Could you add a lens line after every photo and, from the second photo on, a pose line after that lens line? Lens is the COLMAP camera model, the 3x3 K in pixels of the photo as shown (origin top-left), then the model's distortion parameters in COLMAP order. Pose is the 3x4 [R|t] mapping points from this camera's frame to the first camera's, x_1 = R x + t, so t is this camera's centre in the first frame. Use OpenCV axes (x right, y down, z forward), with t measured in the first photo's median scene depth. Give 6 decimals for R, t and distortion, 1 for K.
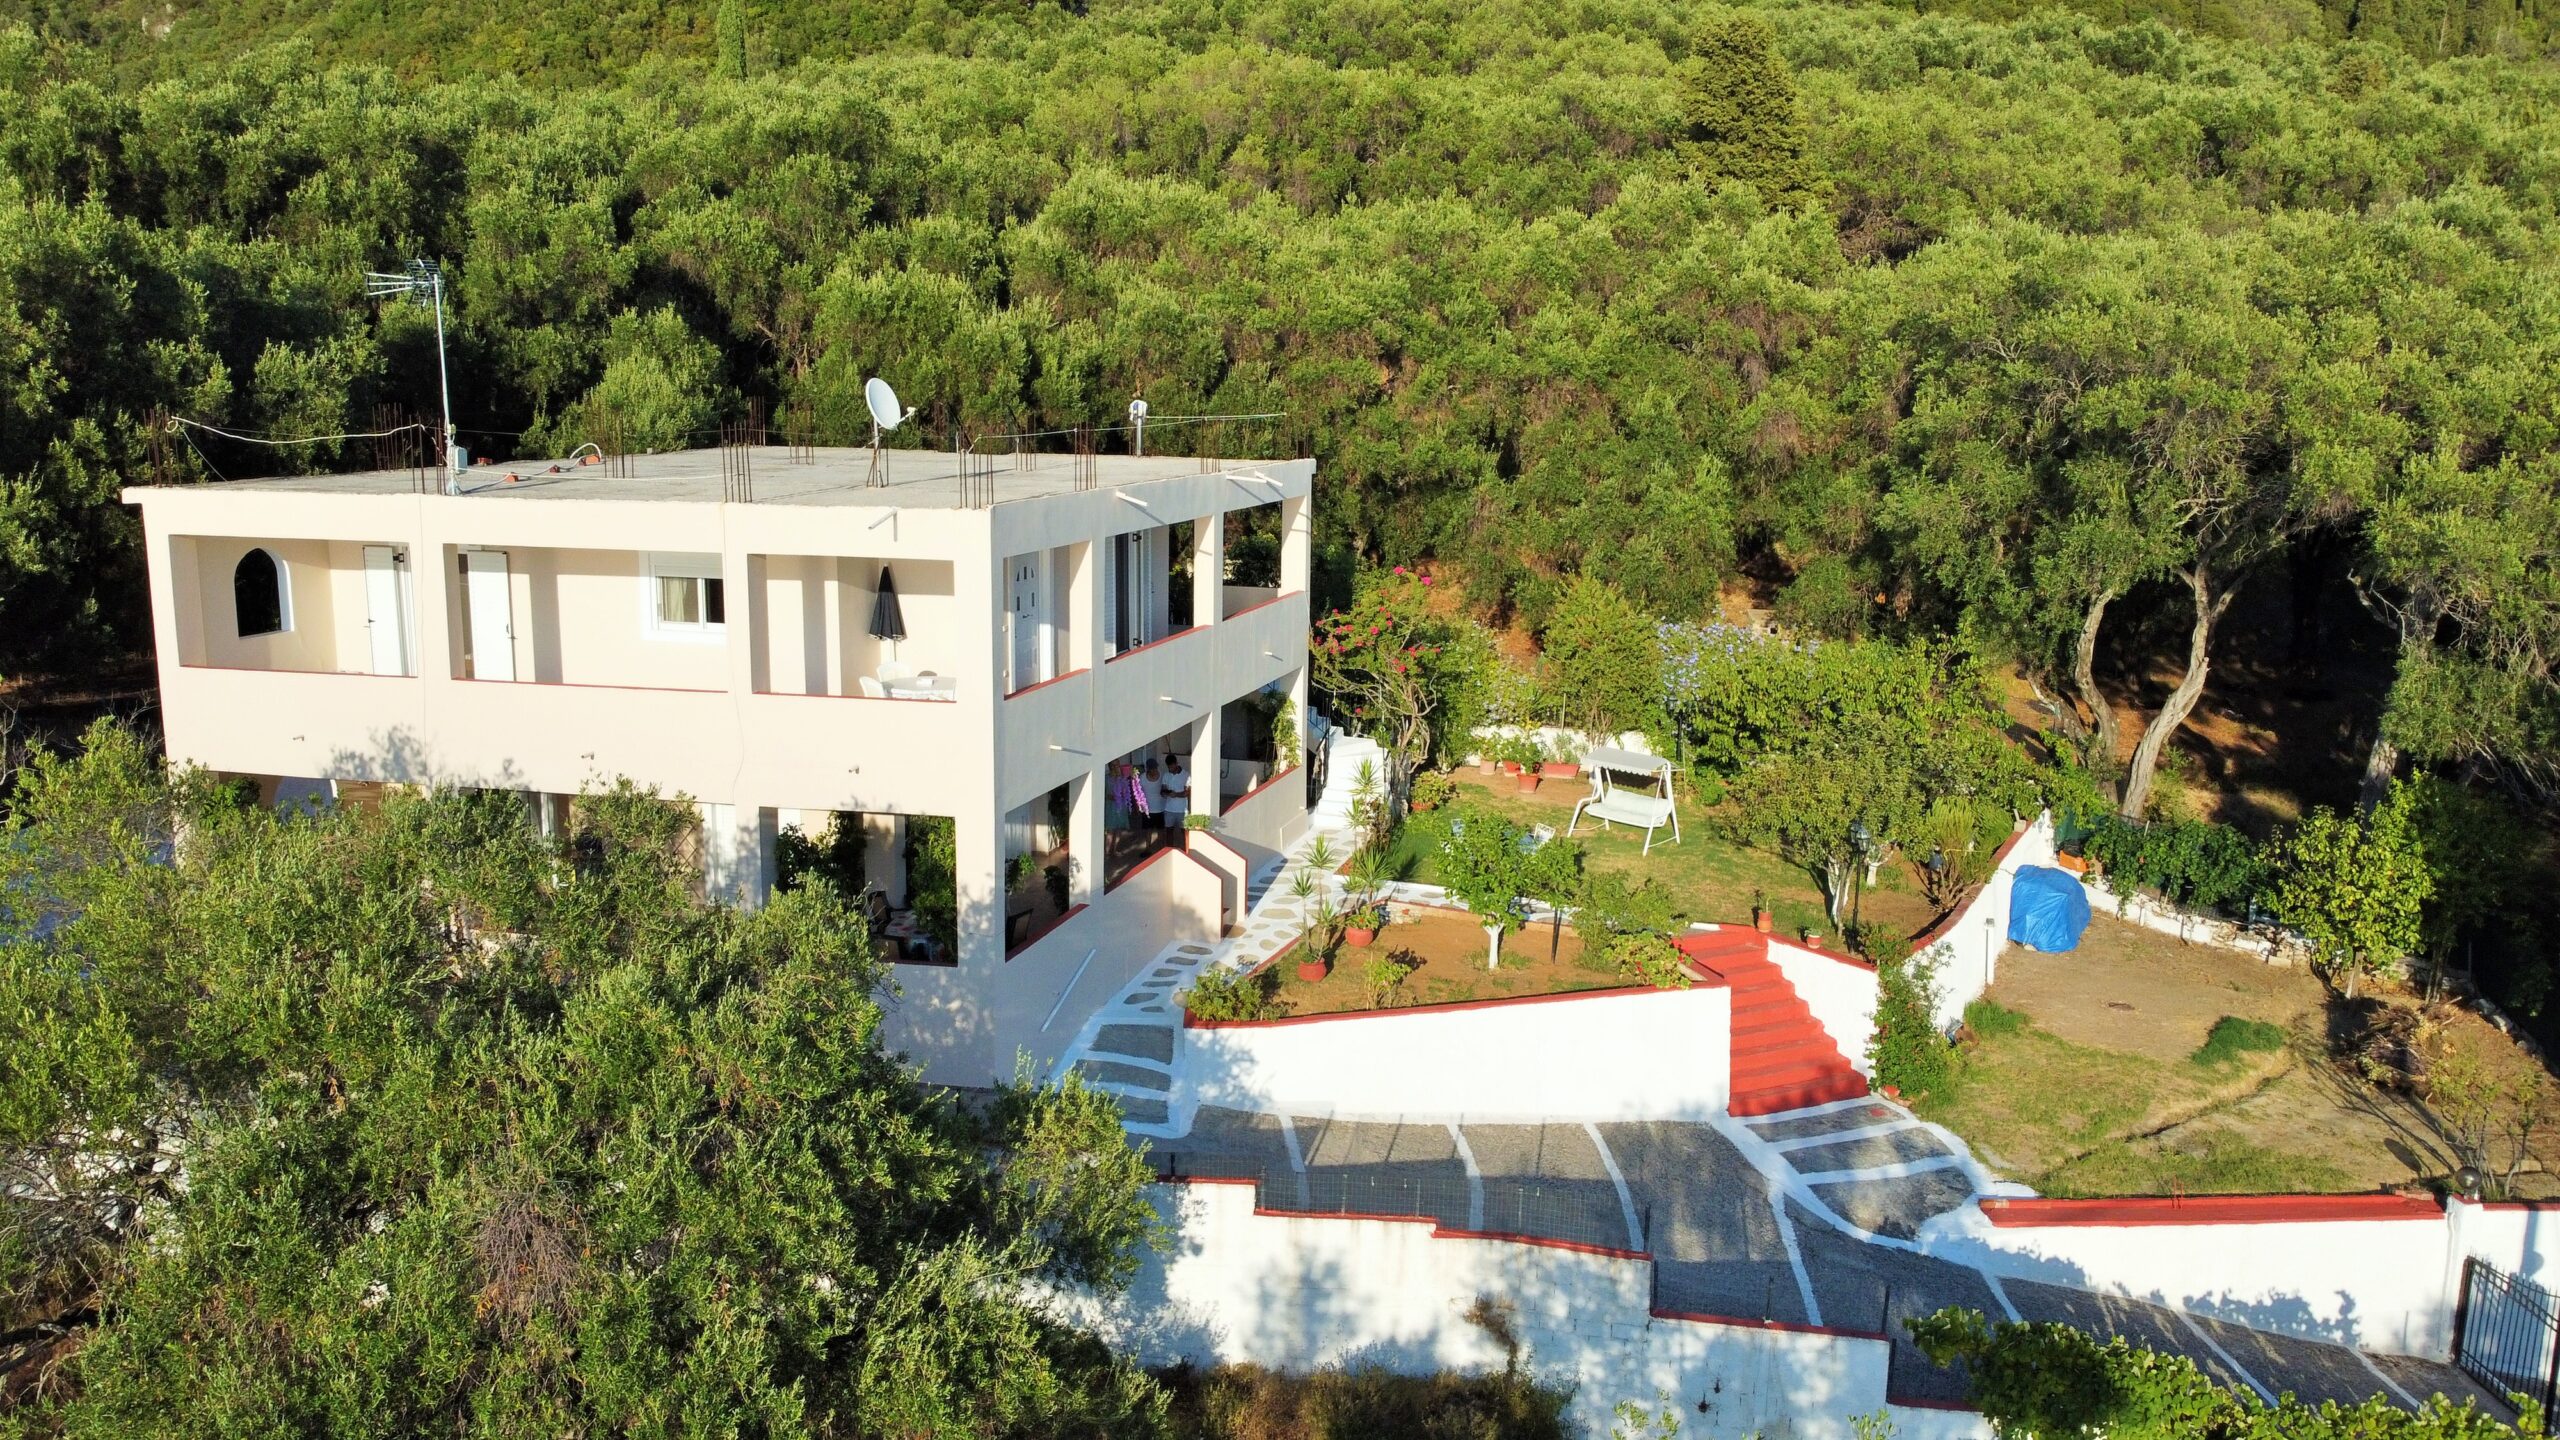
lens RADIAL K [[1934.2, 0, 1280.0], [0, 1934.2, 720.0], [0, 0, 1]] dist [-0.002454, 0.002037]
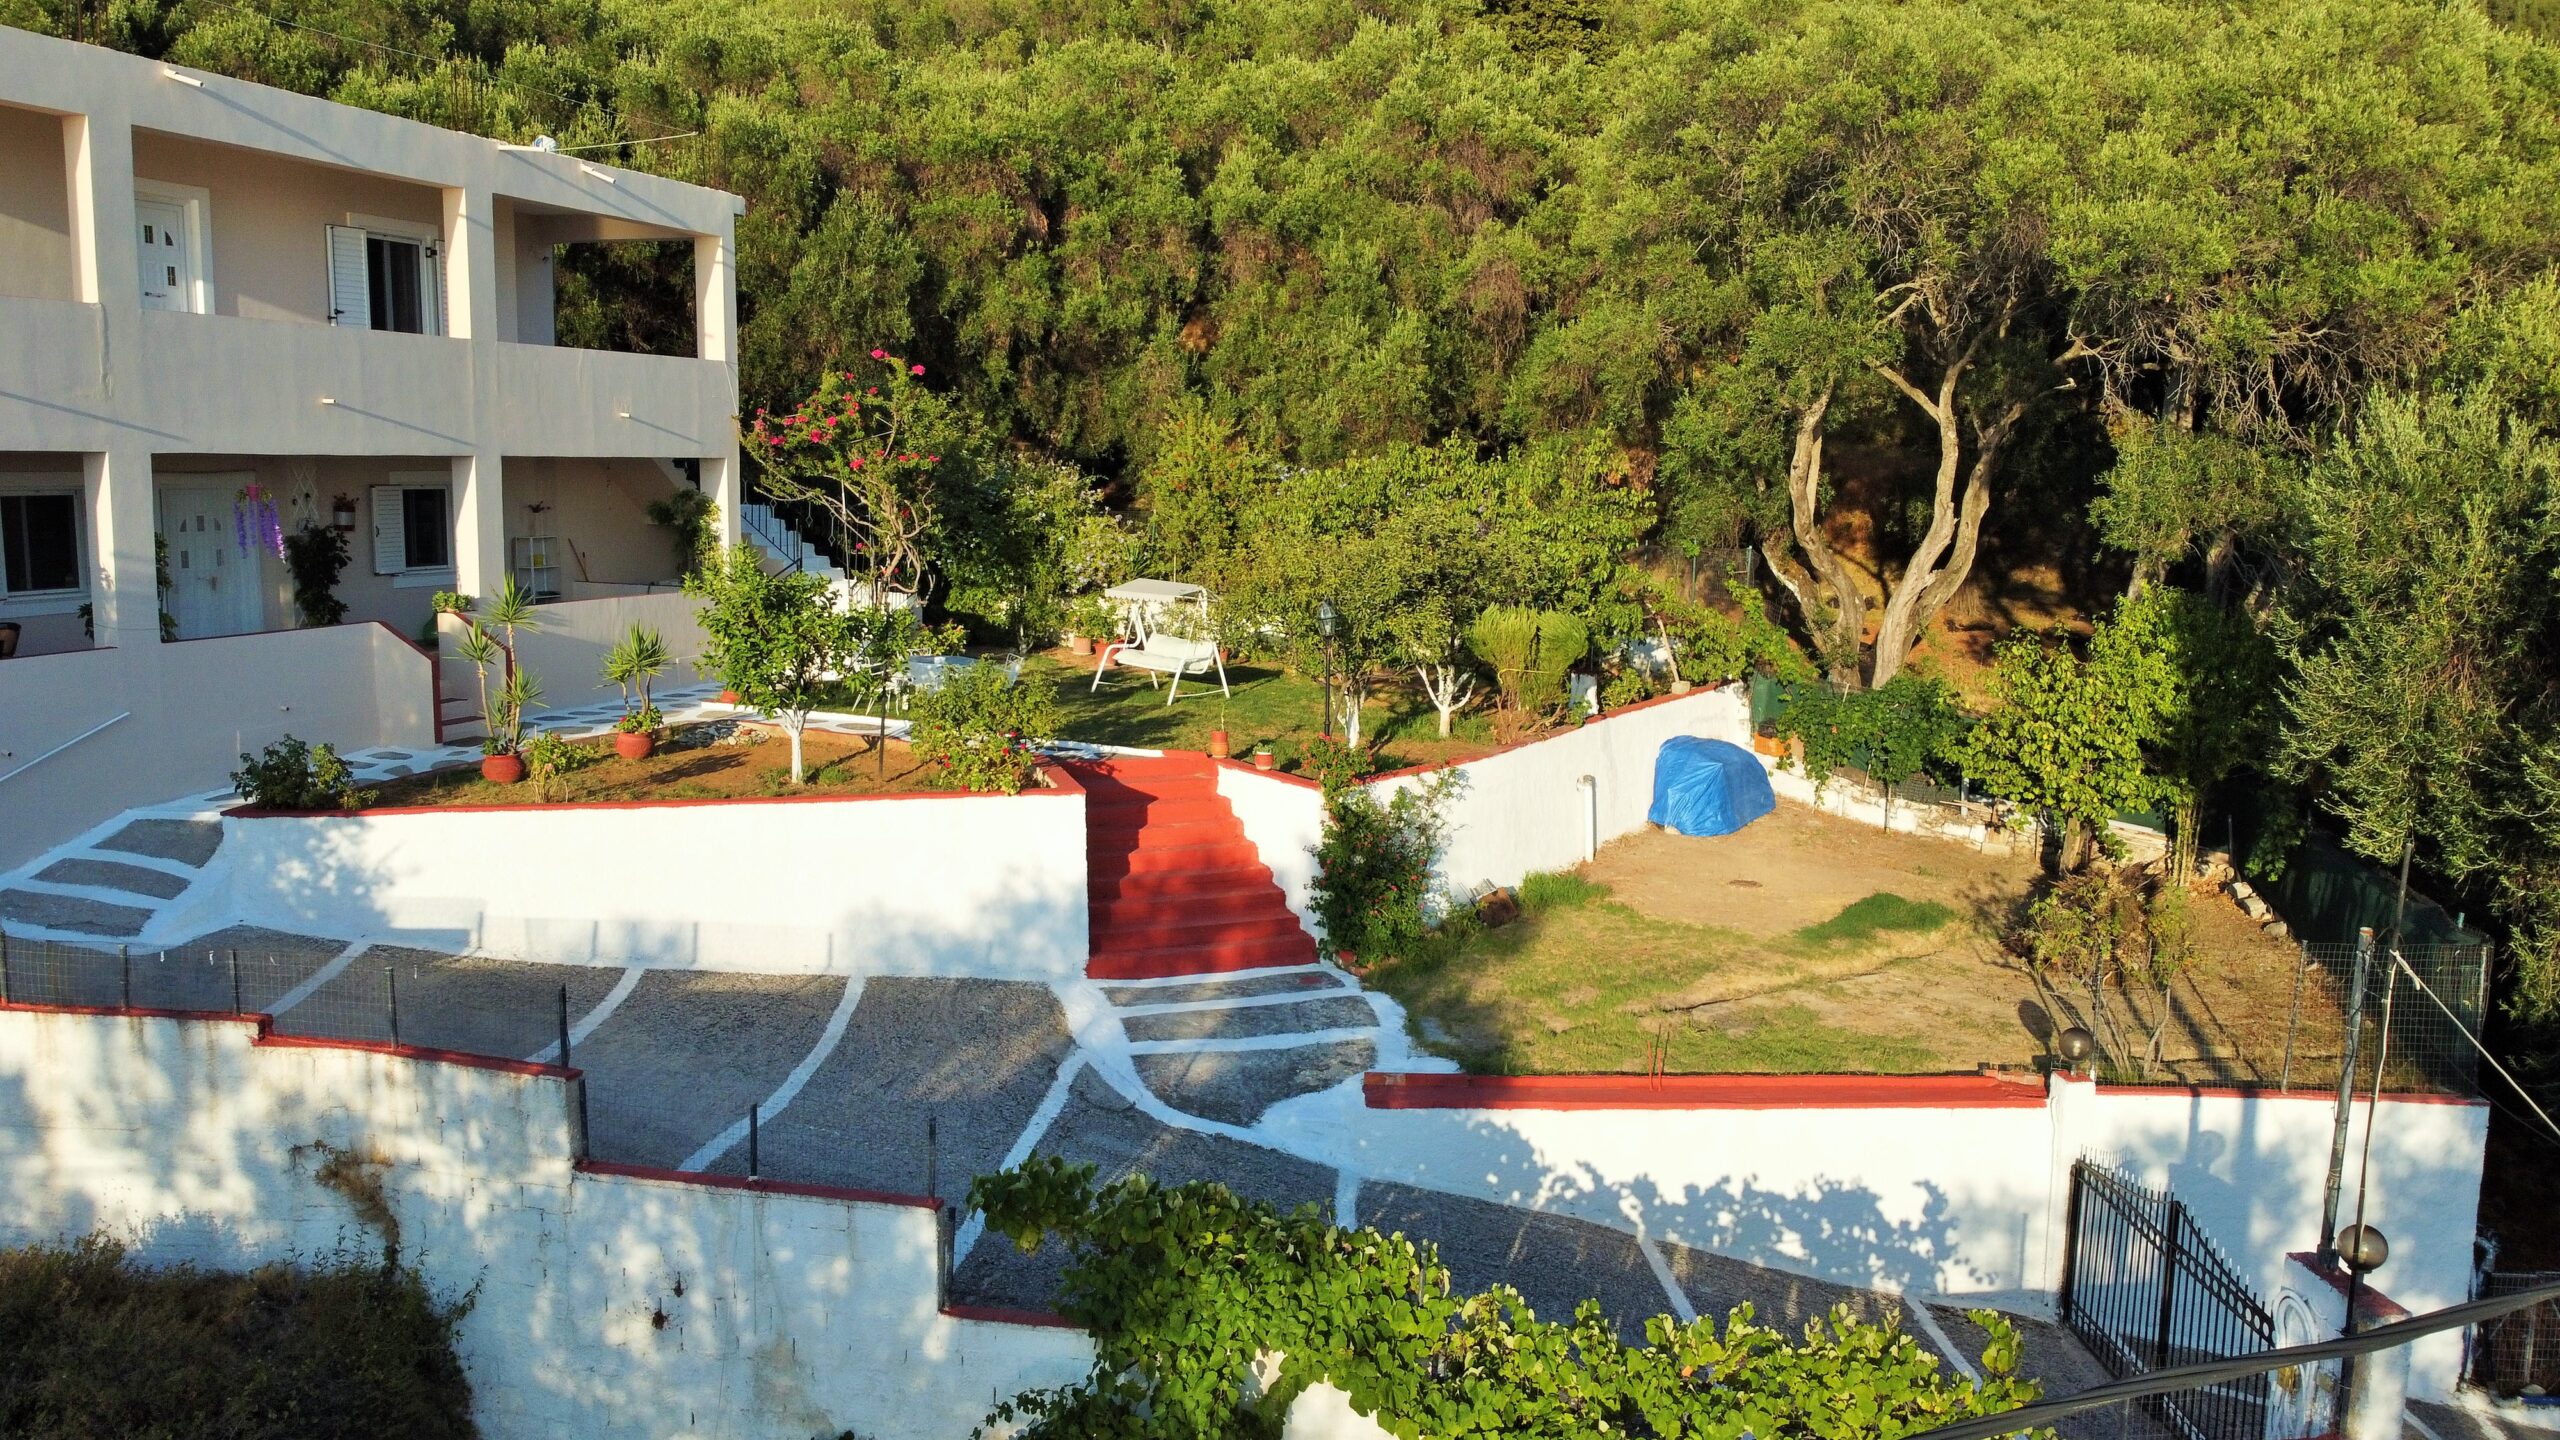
lens RADIAL K [[1934.2, 0, 1280.0], [0, 1934.2, 720.0], [0, 0, 1]] dist [-0.002454, 0.002037]
pose [[0.999740, 0.004936, -0.022251, 0.293893], [-0.005996, 0.998838, -0.047815, 0.132246], [0.021989, 0.047936, 0.998608, 0.261547]]
